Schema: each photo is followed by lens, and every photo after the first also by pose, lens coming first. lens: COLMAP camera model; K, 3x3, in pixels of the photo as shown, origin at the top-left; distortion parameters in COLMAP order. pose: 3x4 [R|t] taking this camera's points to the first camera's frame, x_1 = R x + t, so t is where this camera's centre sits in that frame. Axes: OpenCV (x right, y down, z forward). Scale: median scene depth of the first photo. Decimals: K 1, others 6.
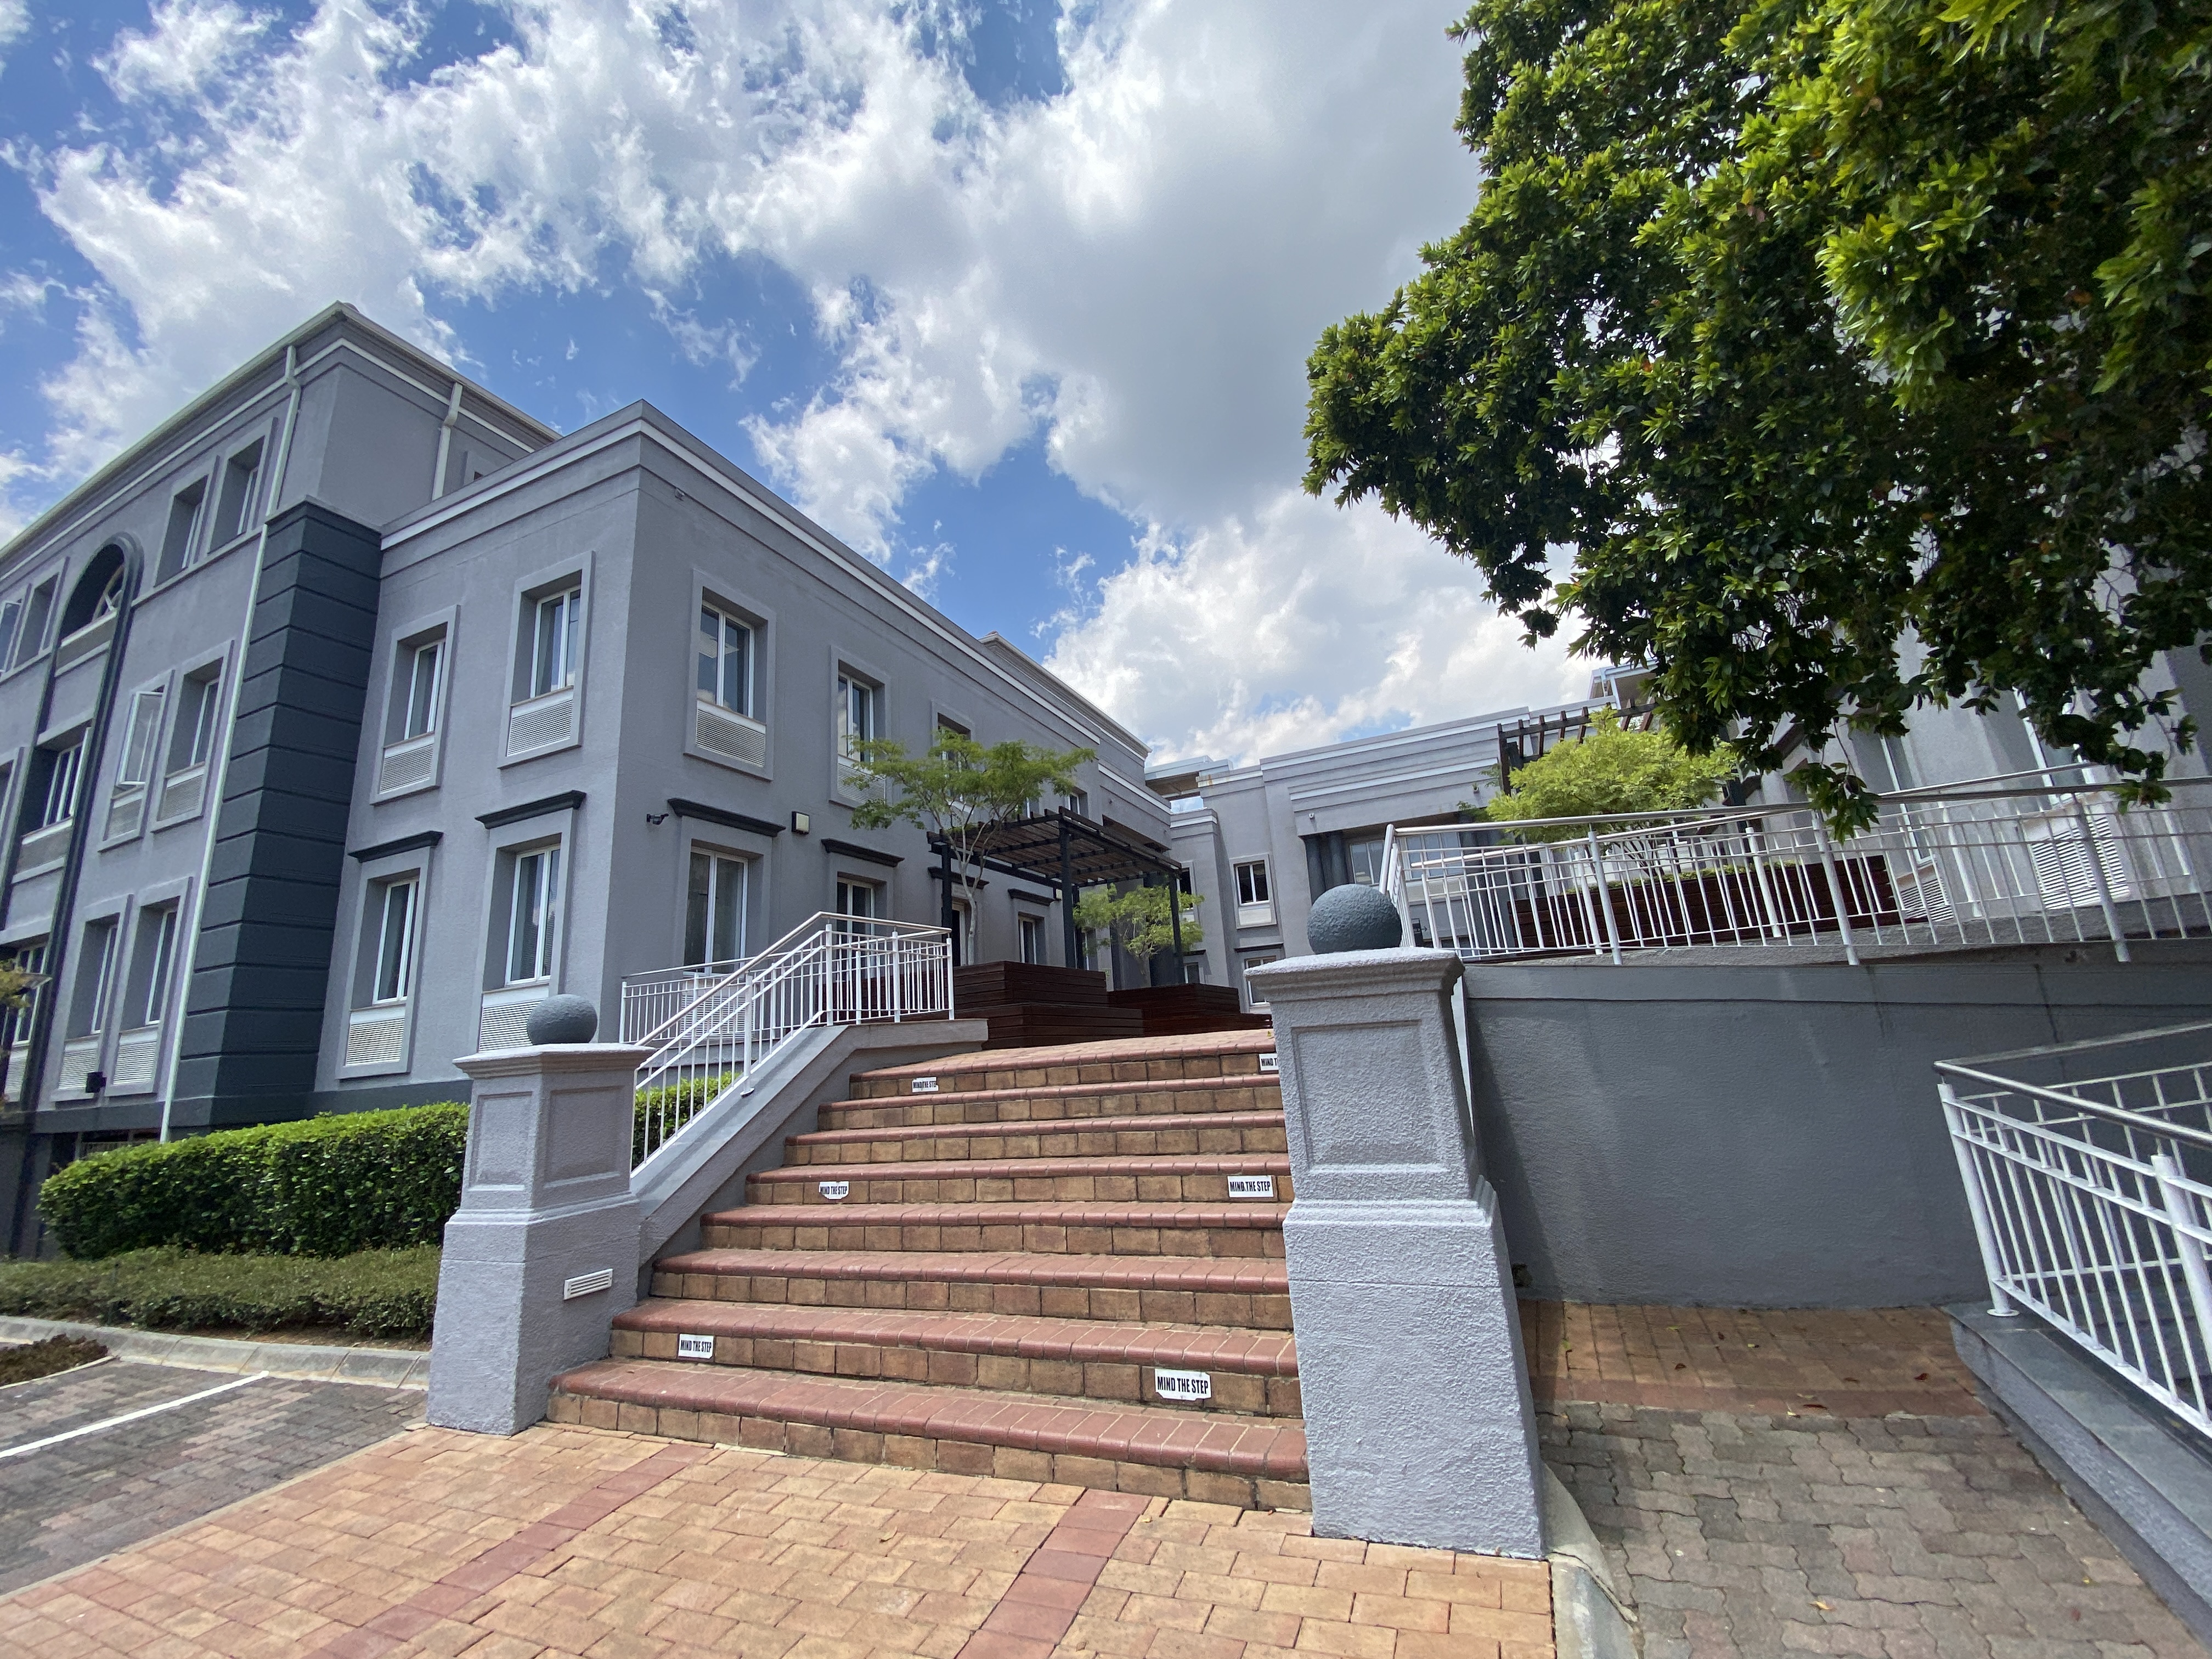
lens RADIAL K [[890.9, 0, 1112.6], [0, 890.9, 830.3], [0, 0, 1]] dist [0.001552, -0.013328]
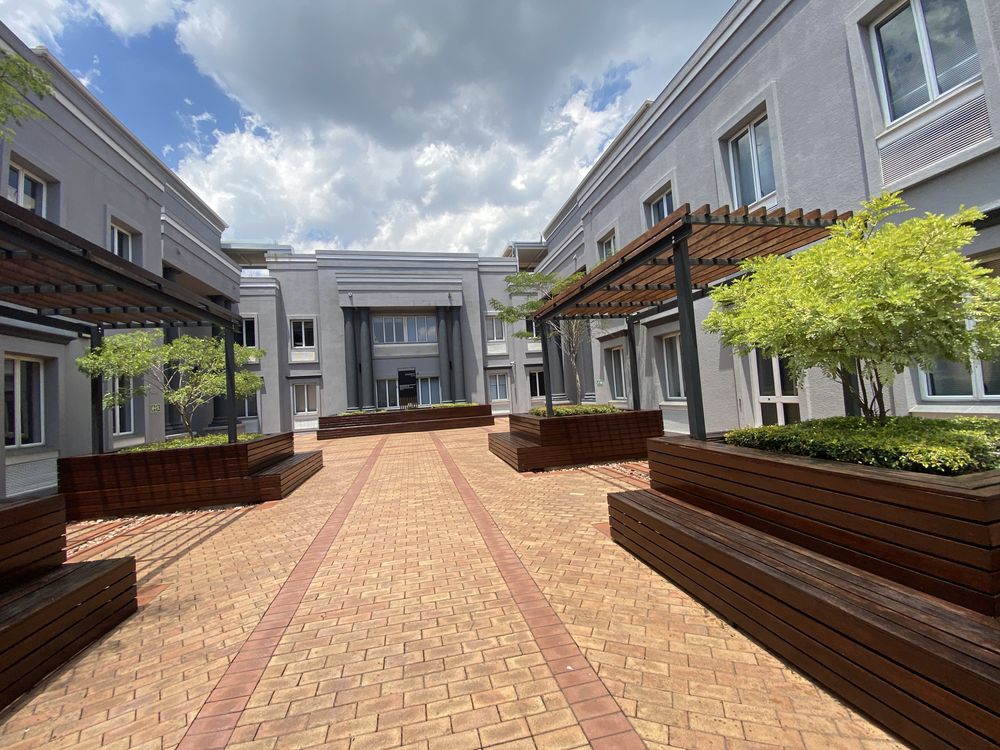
lens RADIAL K [[402.8, 0, 503.0], [0, 402.8, 375.4], [0, 0, 1]] dist [0.001552, -0.013328]
pose [[0.807826, 0.046856, 0.587556, 0.035182], [-0.142188, 0.982887, 0.117110, 0.001204], [-0.572014, -0.178148, 0.800664, 0.258480]]
